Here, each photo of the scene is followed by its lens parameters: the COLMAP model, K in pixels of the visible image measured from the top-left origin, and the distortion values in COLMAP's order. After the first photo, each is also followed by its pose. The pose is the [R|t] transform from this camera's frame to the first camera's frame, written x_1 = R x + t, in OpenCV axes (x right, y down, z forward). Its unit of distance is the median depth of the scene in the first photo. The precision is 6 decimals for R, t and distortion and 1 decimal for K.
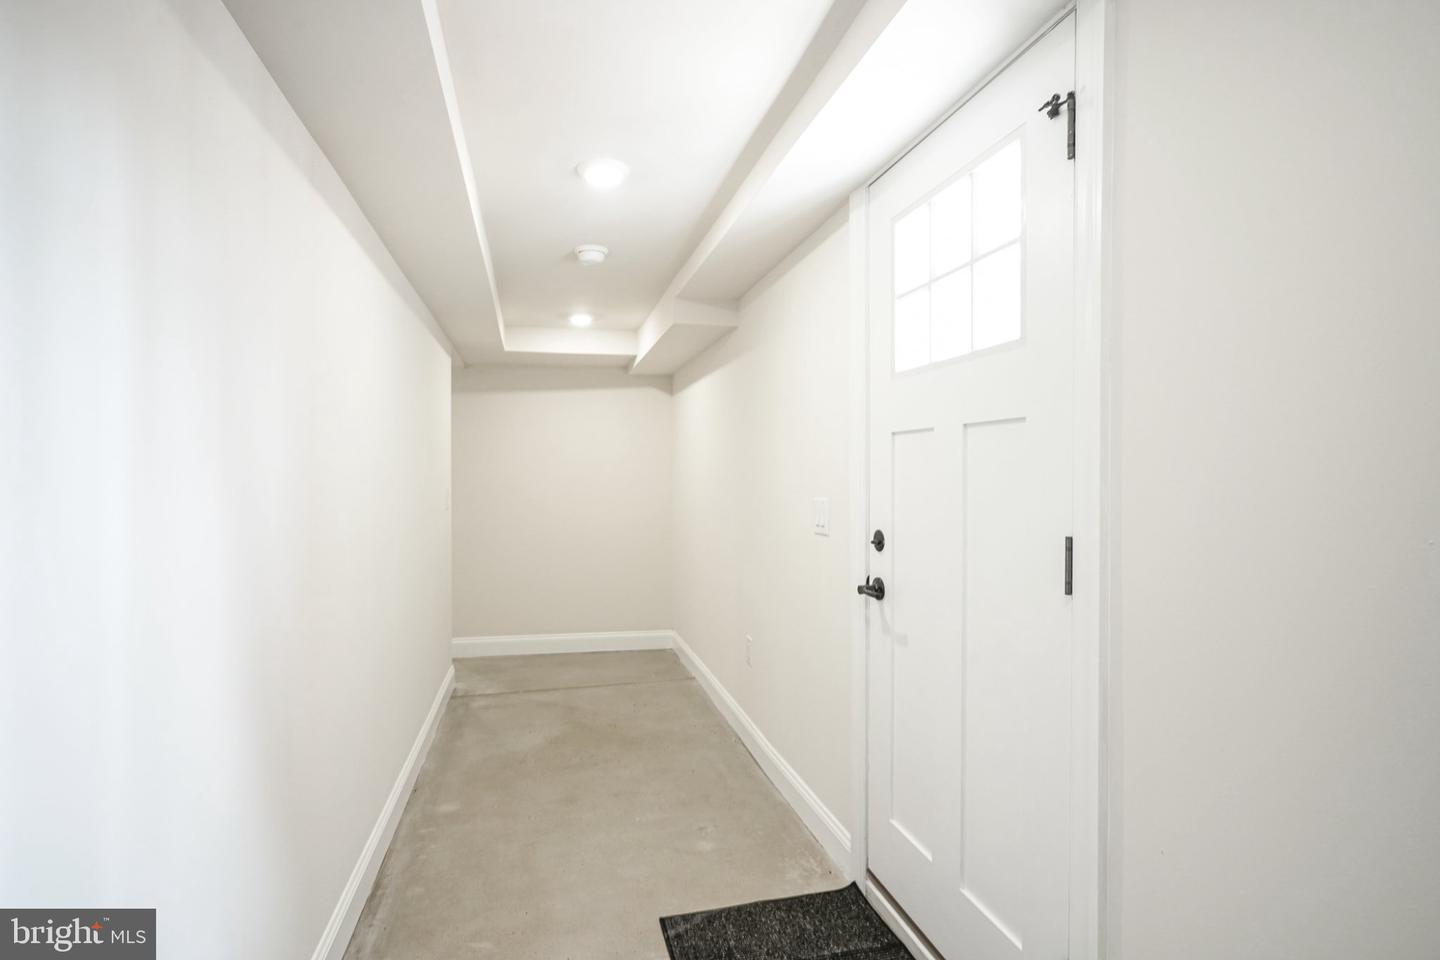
lens RADIAL K [[721.8, 0, 713.9], [0, 721.8, 486.3], [0, 0, 1]] dist [0.000156, 0.000582]
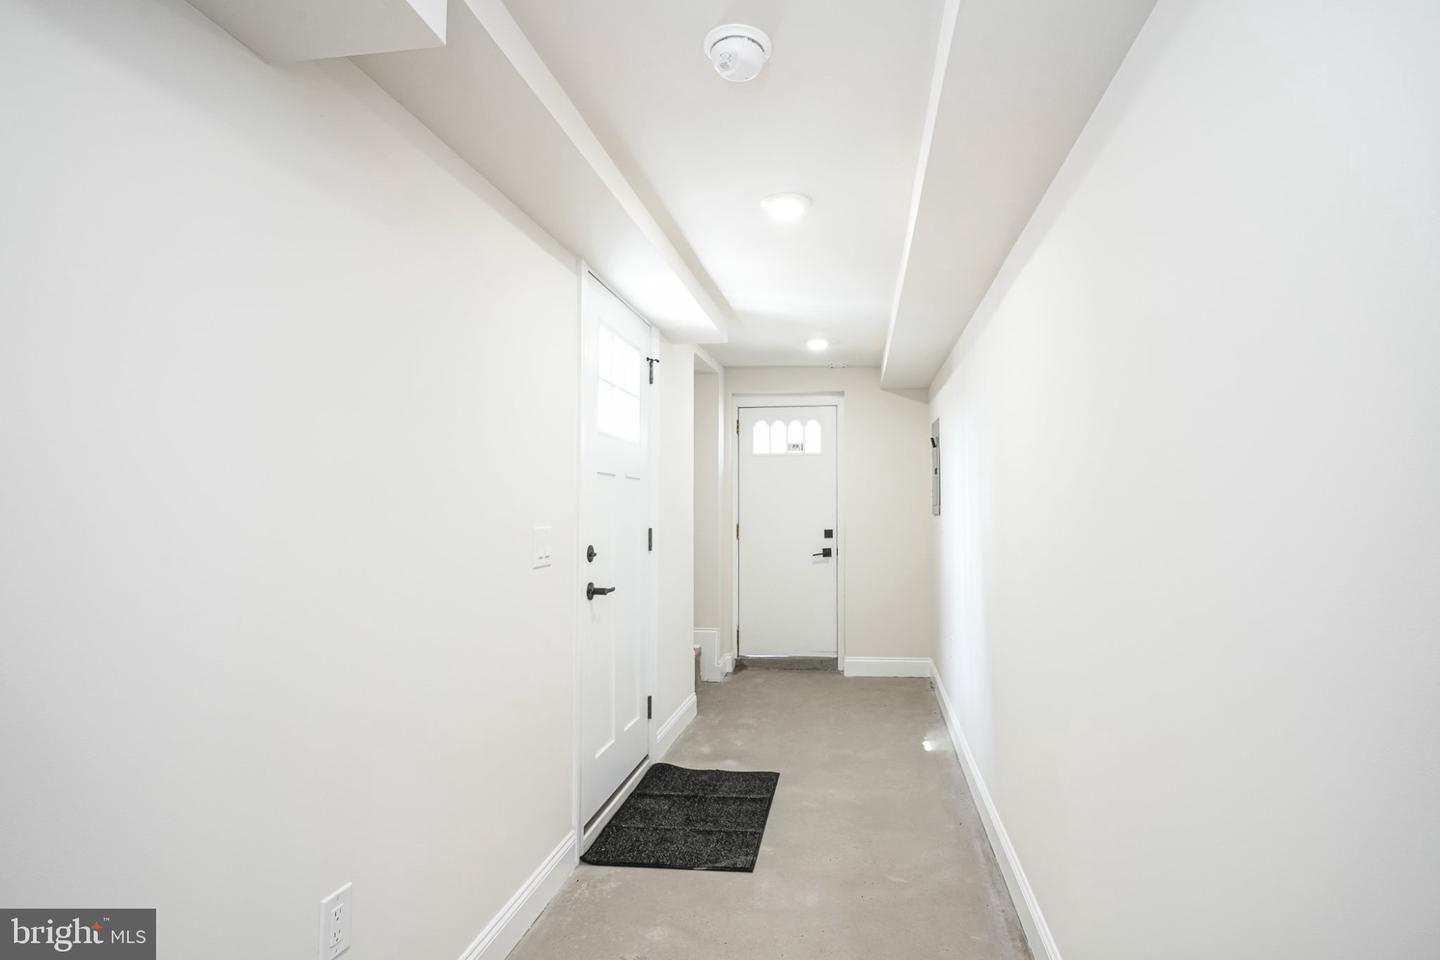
lens RADIAL K [[721.8, 0, 713.9], [0, 721.8, 486.3], [0, 0, 1]] dist [0.000156, 0.000582]
pose [[-0.906529, 0.009826, 0.422029, -0.531496], [0.002451, 0.999835, -0.018014, -0.020957], [-0.422137, -0.015296, -0.906403, 2.133996]]
